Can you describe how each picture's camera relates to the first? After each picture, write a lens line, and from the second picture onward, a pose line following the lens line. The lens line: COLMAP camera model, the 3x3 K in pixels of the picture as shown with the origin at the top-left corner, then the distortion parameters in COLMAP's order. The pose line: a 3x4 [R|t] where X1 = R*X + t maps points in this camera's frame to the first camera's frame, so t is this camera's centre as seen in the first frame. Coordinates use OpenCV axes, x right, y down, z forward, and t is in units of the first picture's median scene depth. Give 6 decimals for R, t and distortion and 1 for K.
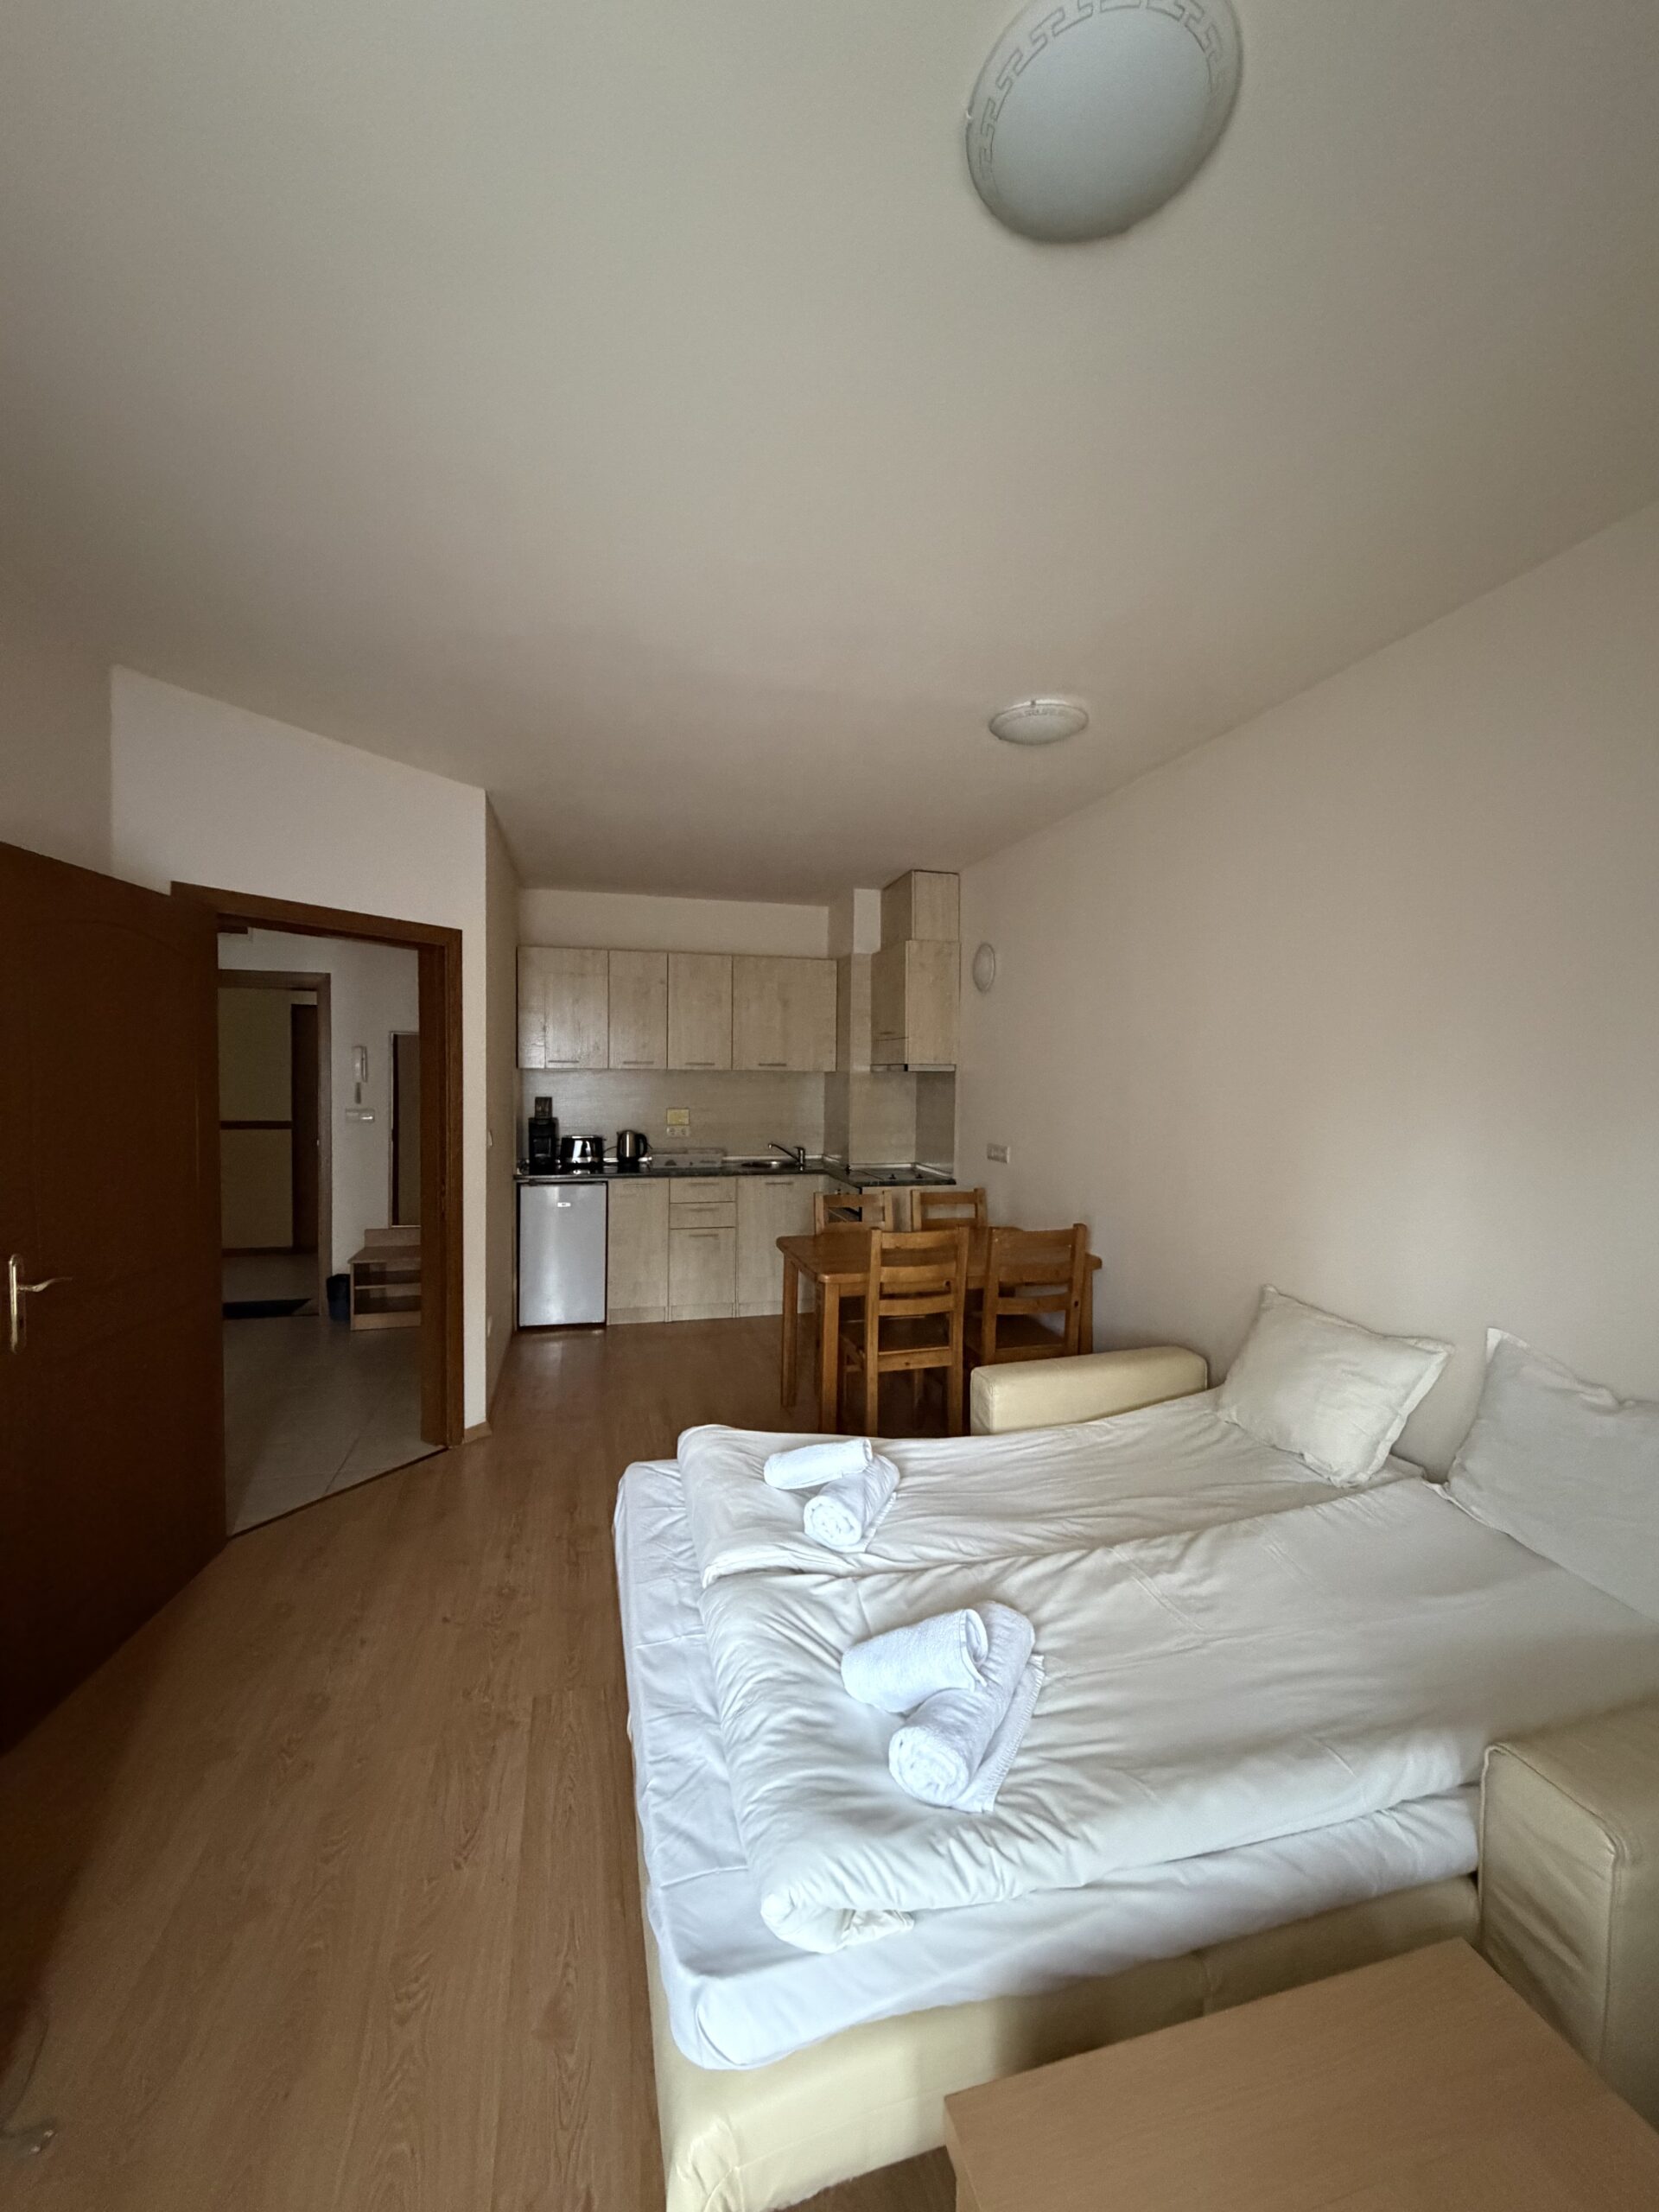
lens RADIAL K [[886.8, 0, 824.0], [0, 886.8, 1106.6], [0, 0, 1]] dist [0.000360, 0.000311]
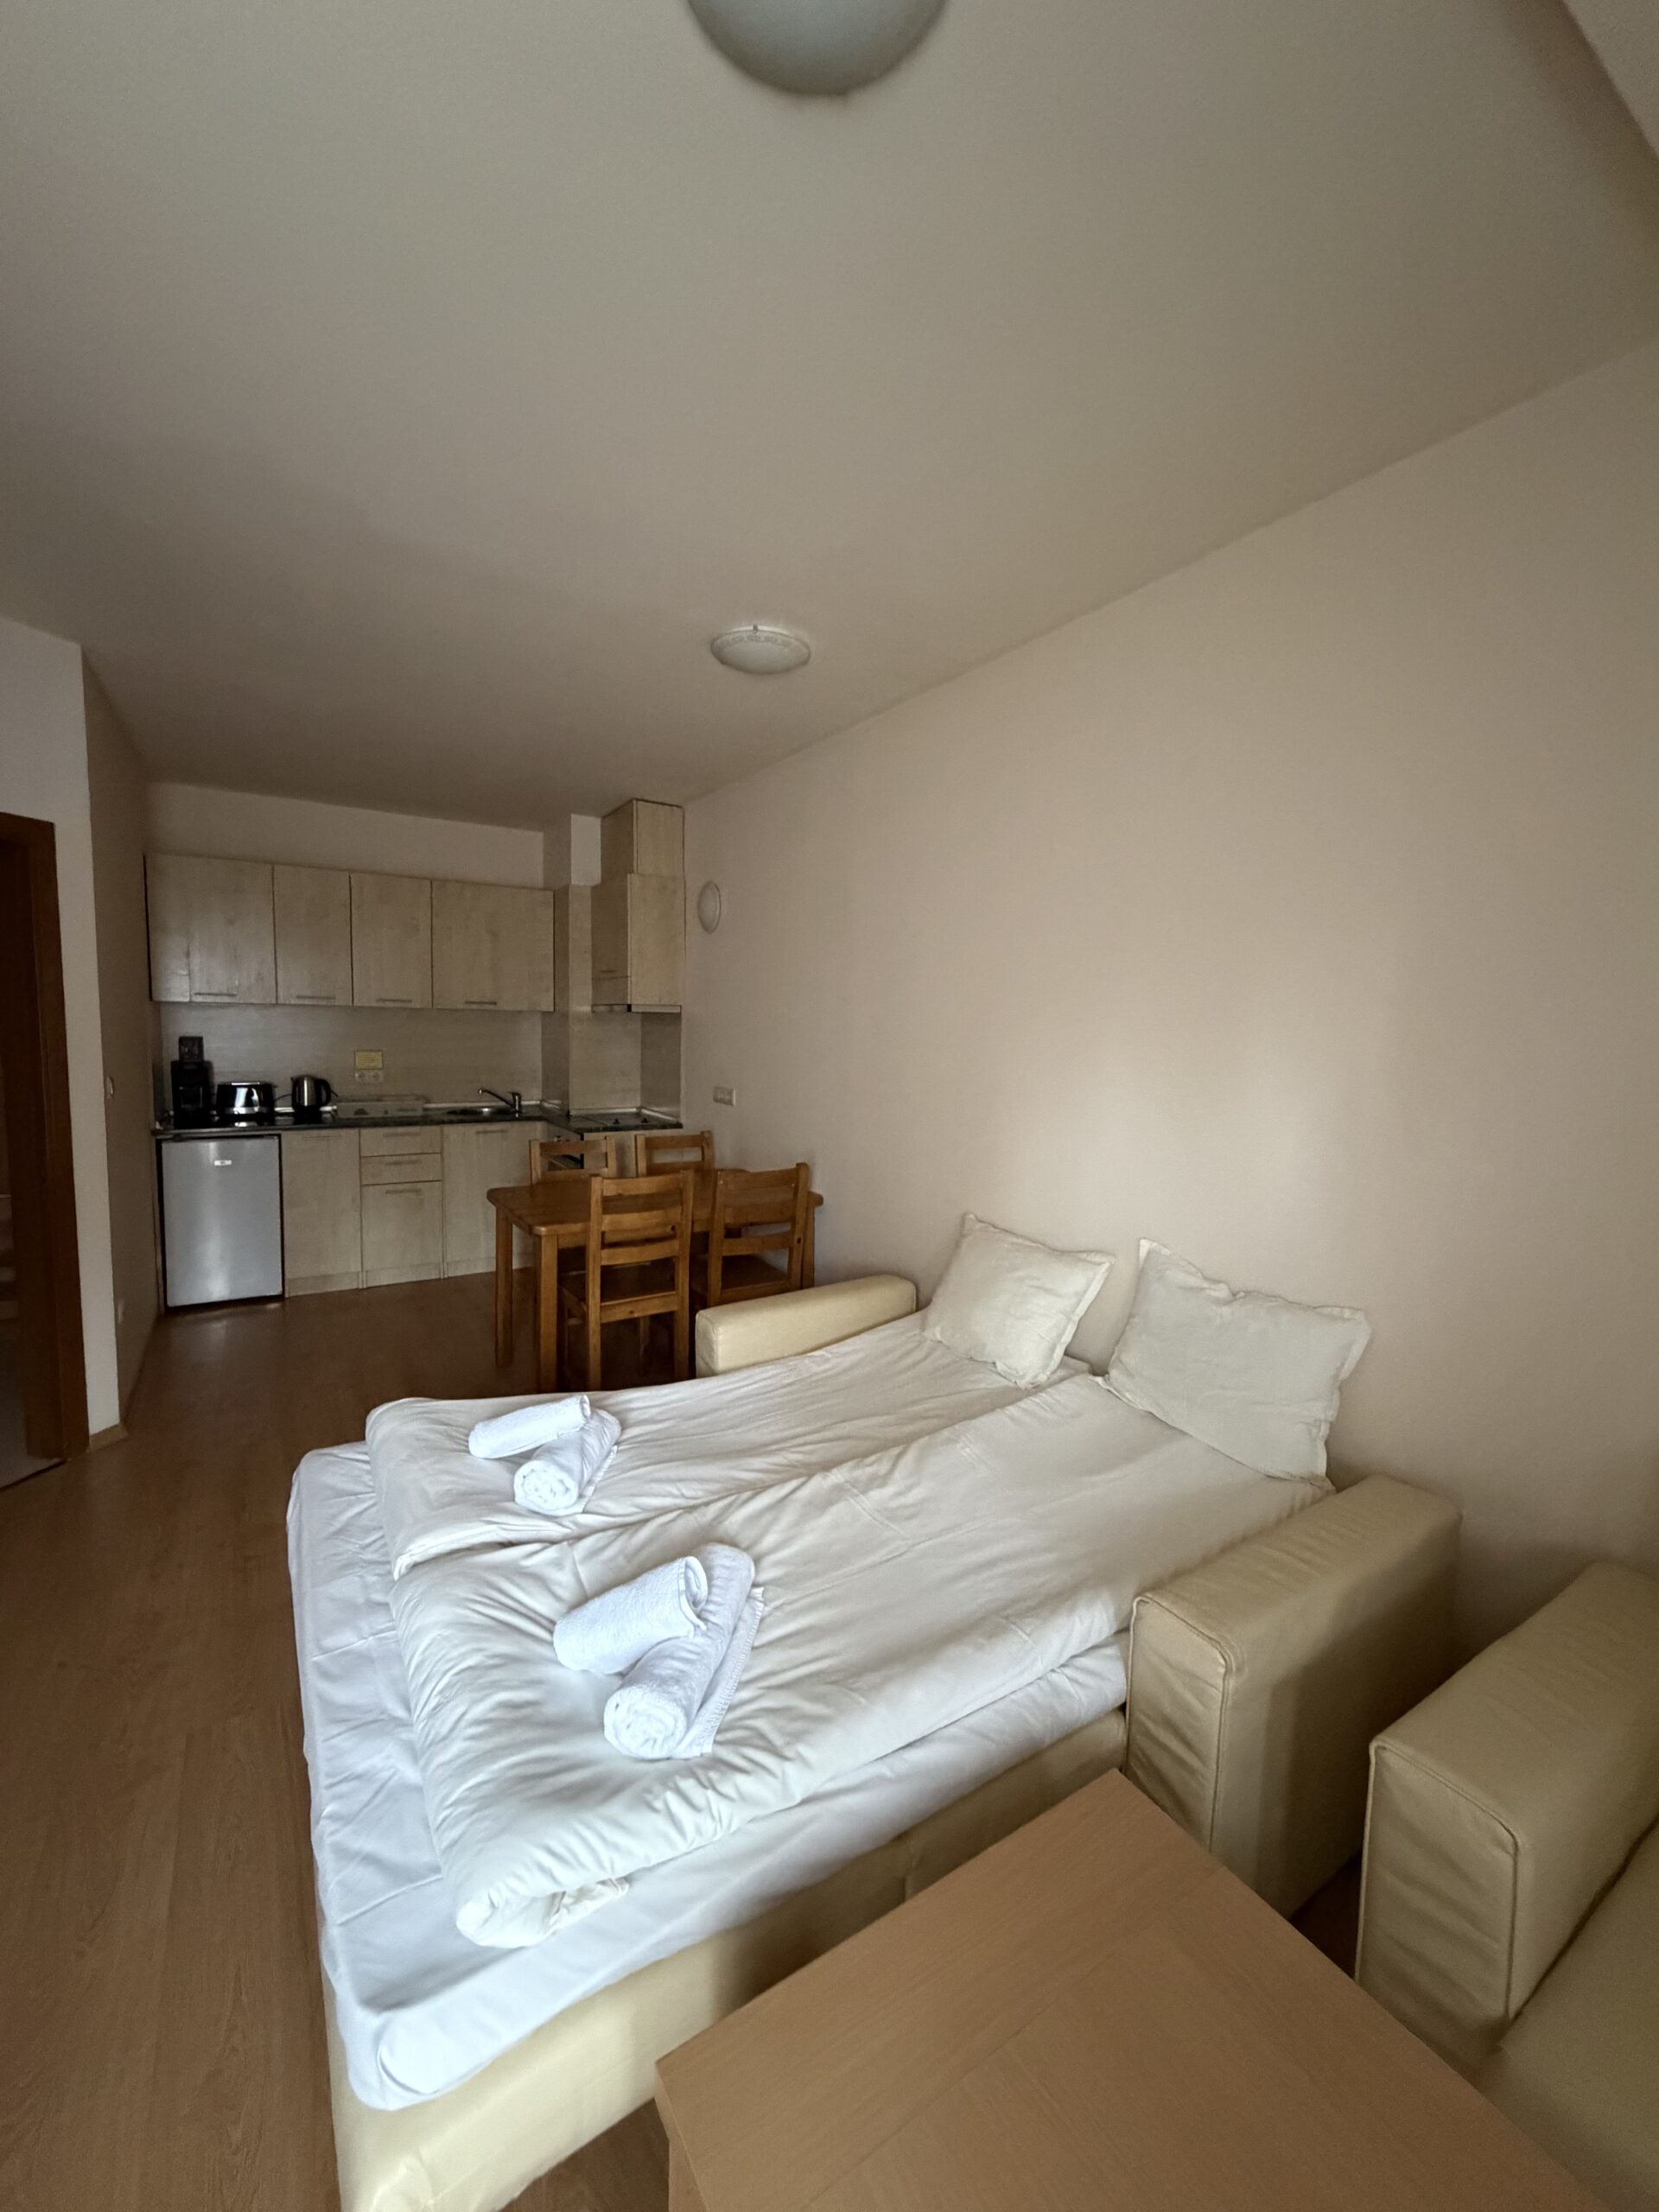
lens RADIAL K [[886.0, 0, 828.7], [0, 886.0, 1103.7], [0, 0, 1]] dist [0.000712, -0.000178]
pose [[0.953388, -0.015554, 0.301346, 0.017805], [-0.002131, 0.998299, 0.058267, 0.007366], [-0.301740, -0.056194, 0.951733, 0.036431]]
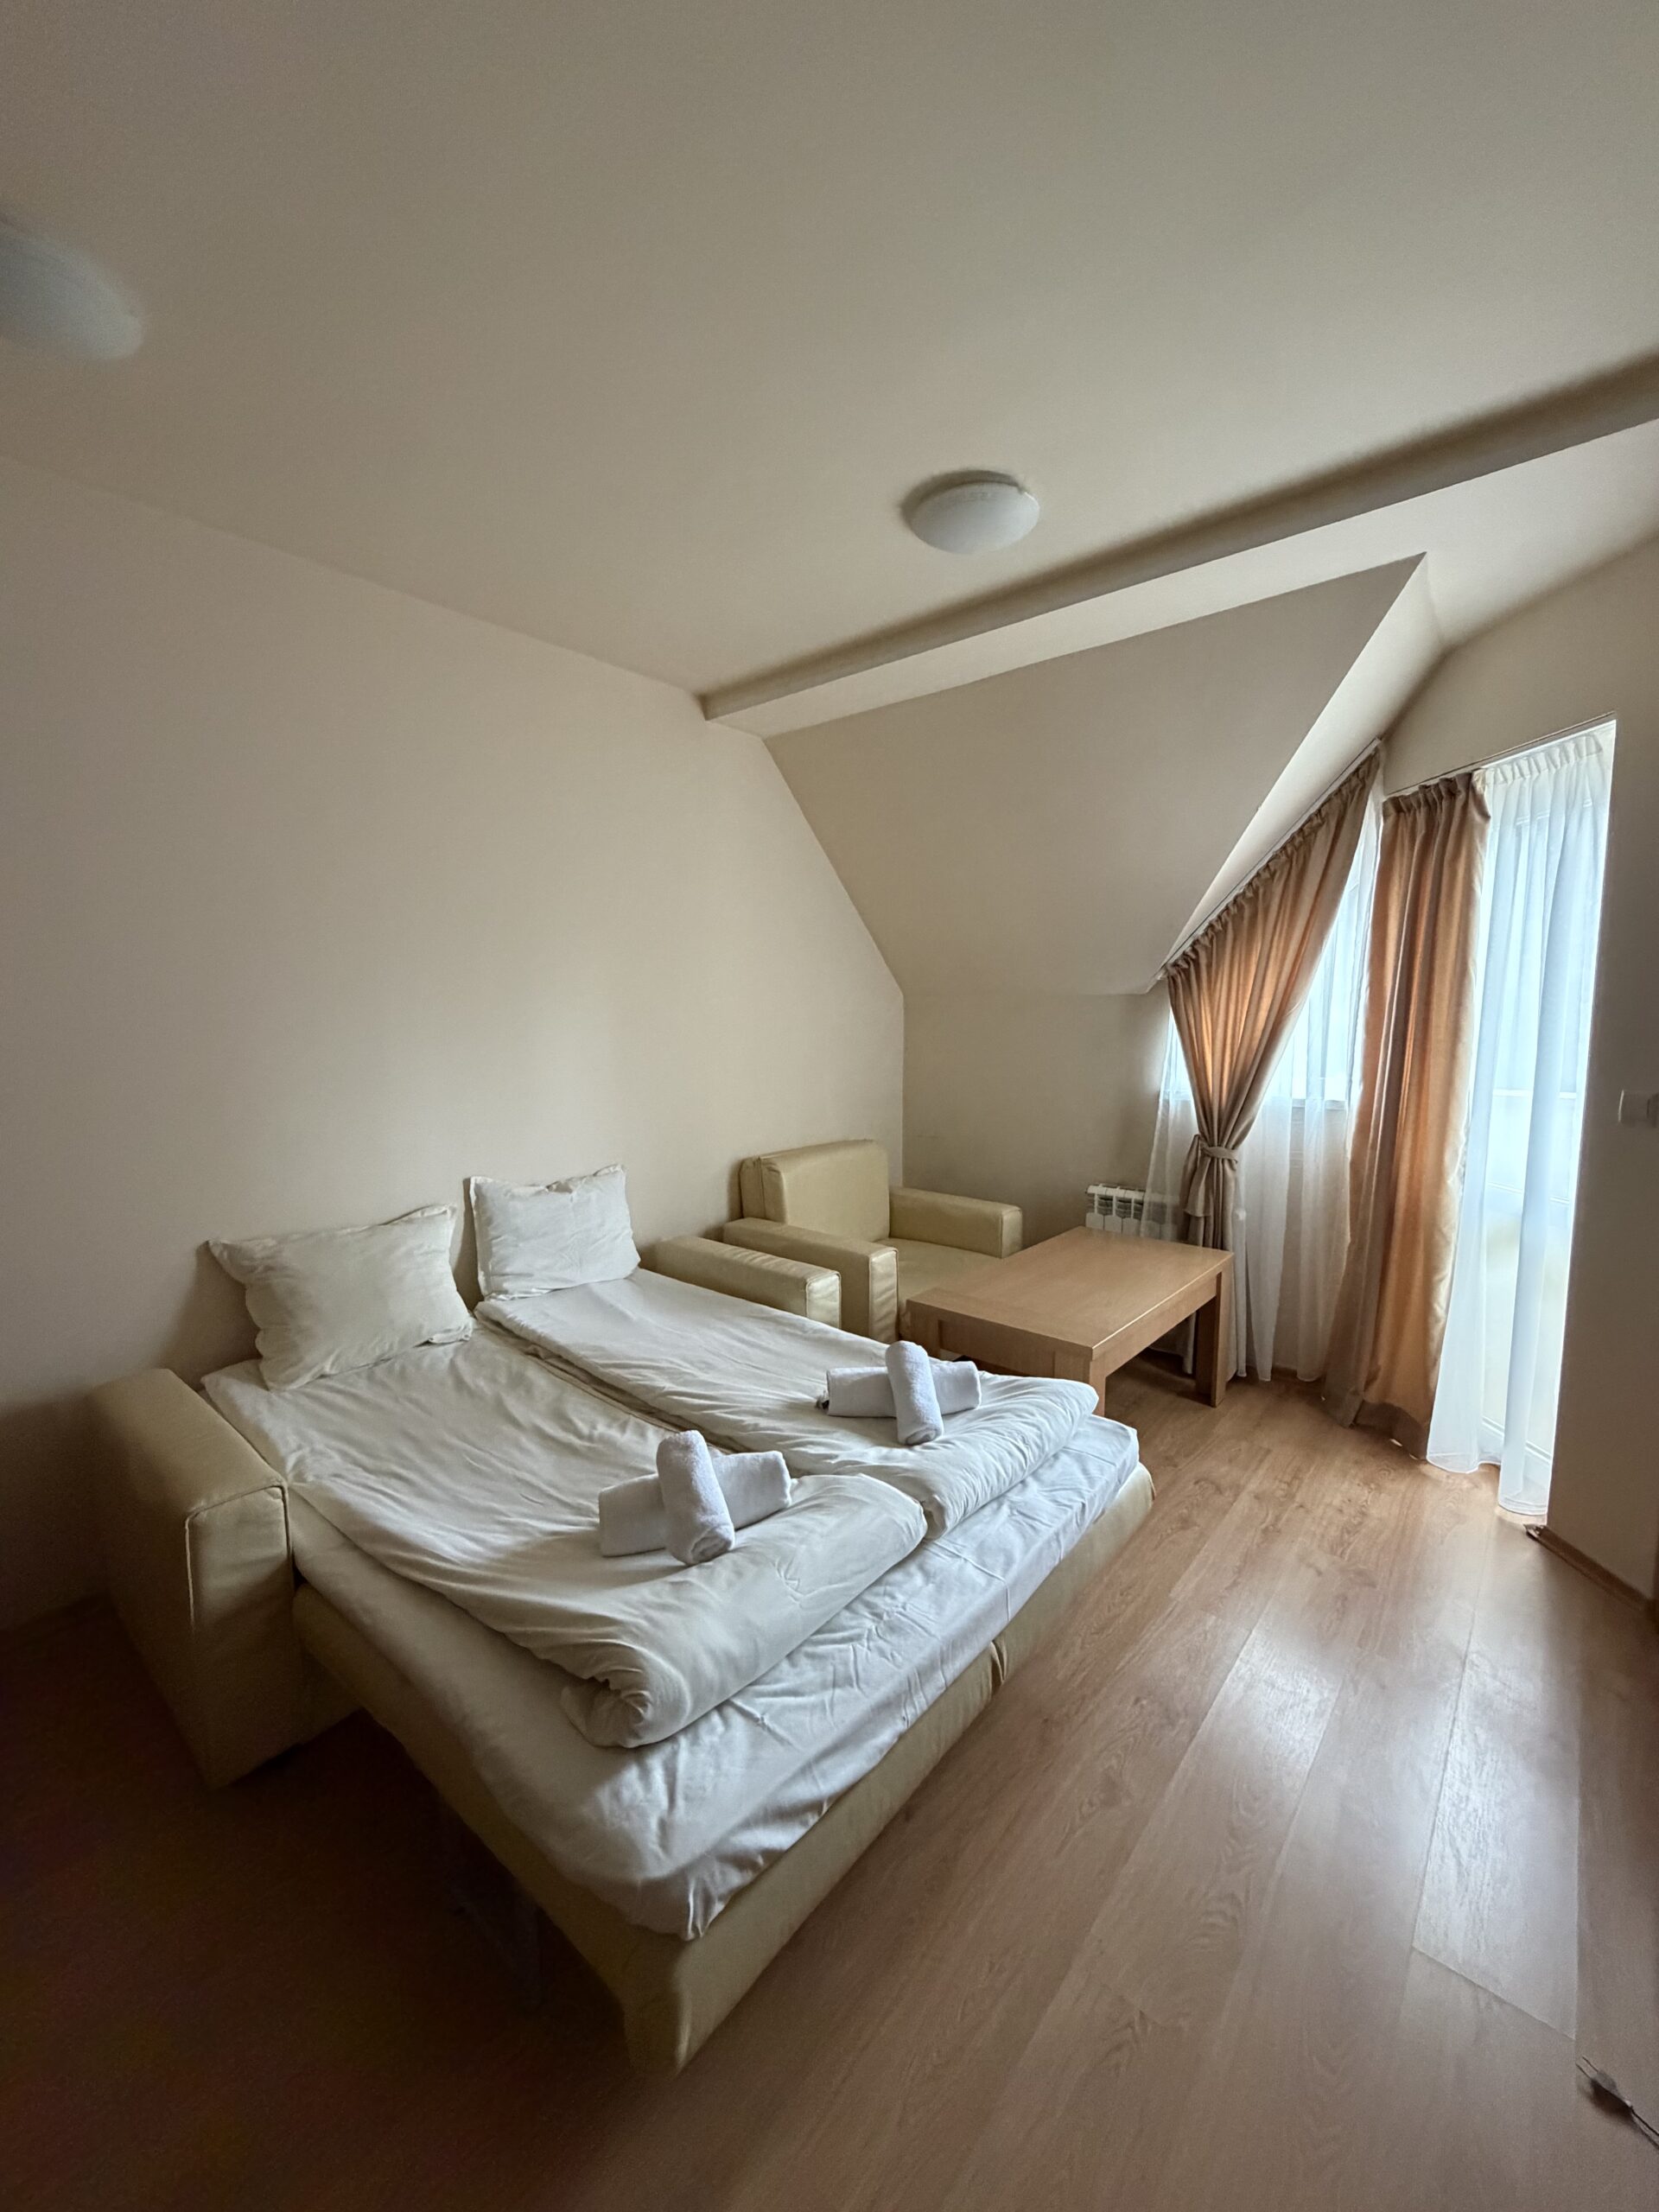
lens RADIAL K [[884.3, 0, 830.3], [0, 884.3, 1102.6], [0, 0, 1]] dist [0.000422, 0.000143]
pose [[-0.565661, -0.095111, 0.819134, -0.730598], [0.022496, 0.991177, 0.130621, -0.031754], [-0.824331, 0.092315, -0.558531, 1.421075]]
